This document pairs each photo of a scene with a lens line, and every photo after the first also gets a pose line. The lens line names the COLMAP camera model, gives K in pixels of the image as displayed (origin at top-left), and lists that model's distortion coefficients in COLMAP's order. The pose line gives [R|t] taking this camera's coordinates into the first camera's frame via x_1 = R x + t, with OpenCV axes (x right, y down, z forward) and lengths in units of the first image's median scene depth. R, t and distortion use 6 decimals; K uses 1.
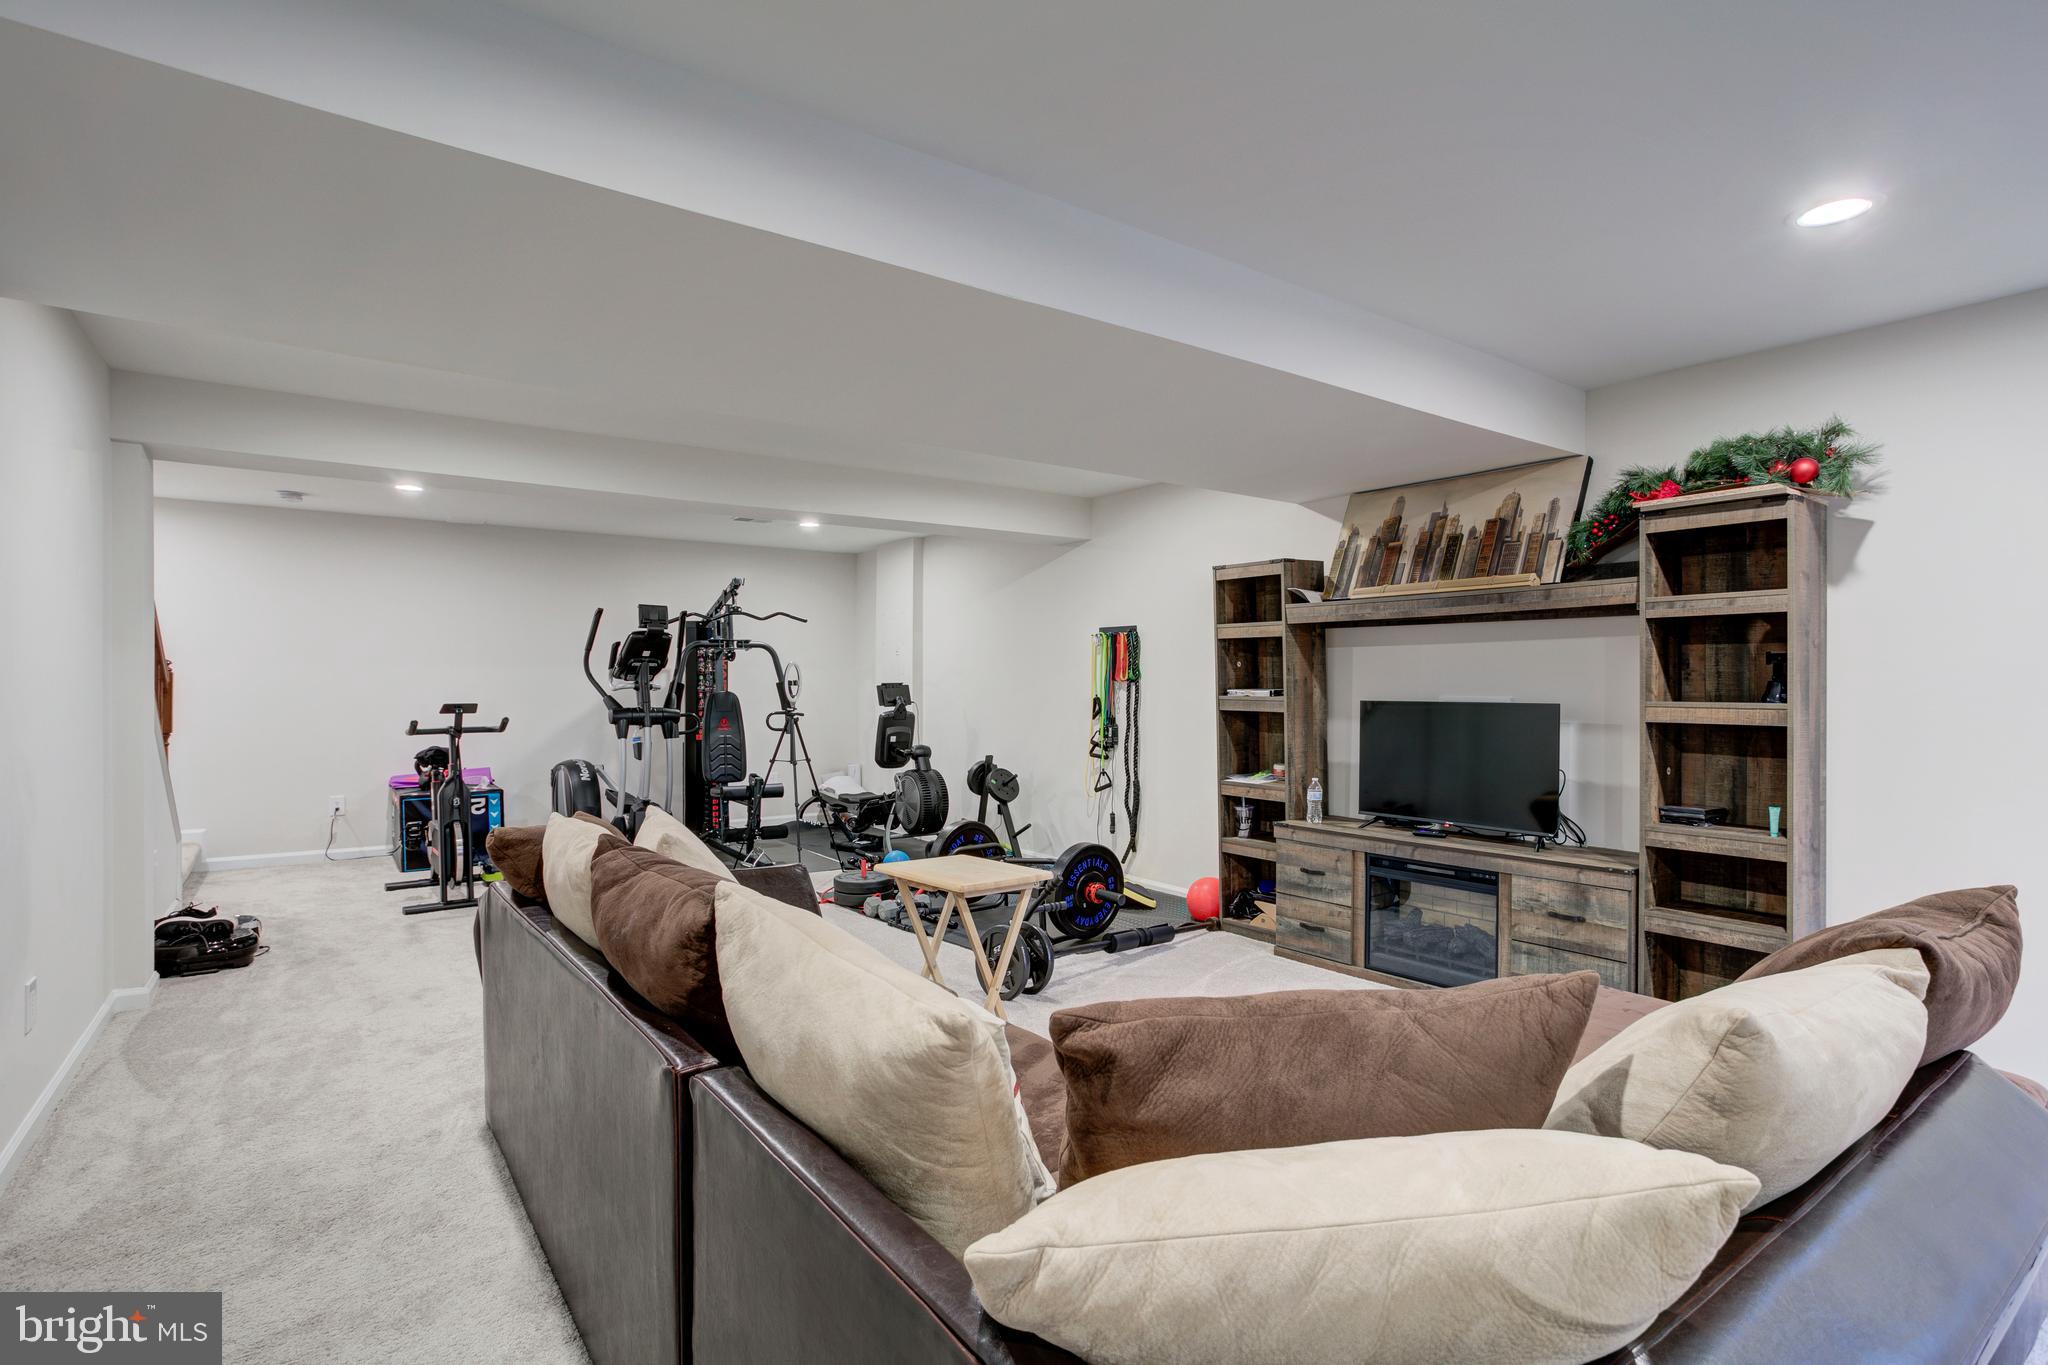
lens RADIAL K [[1008.9, 0, 1028.0], [0, 1008.9, 681.3], [0, 0, 1]] dist [-0.049988, 0.033978]
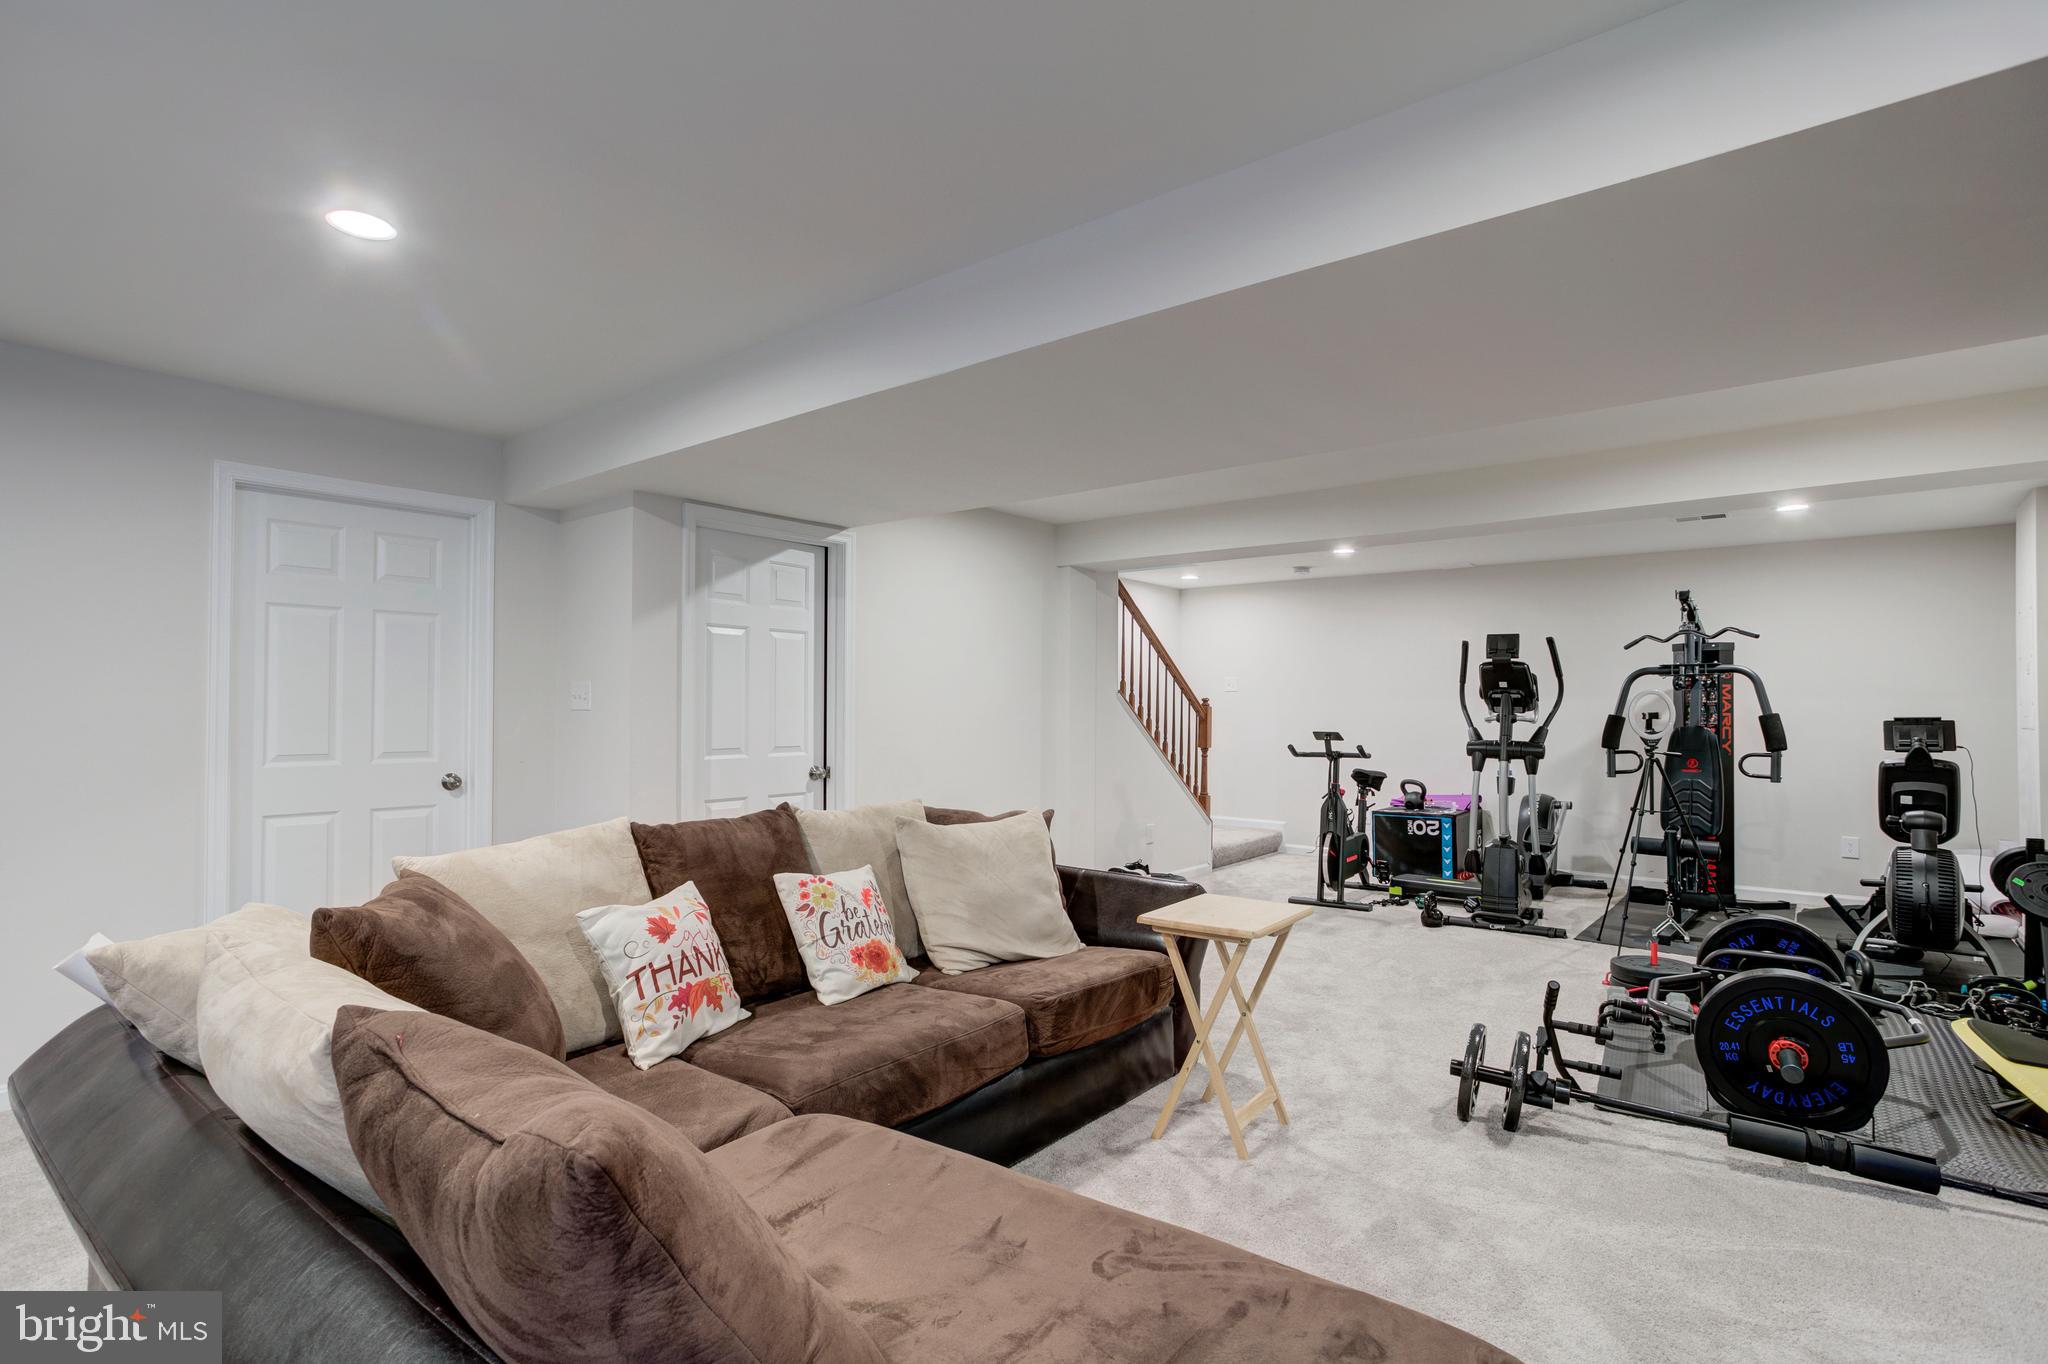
lens RADIAL K [[1008.9, 0, 1028.0], [0, 1008.9, 680.8], [0, 0, 1]] dist [-0.049988, 0.033978]
pose [[0.270706, -0.028515, -0.962240, 0.416036], [-0.003798, 0.999522, -0.030688, -0.000040], [0.962654, 0.011962, 0.270469, 0.298154]]
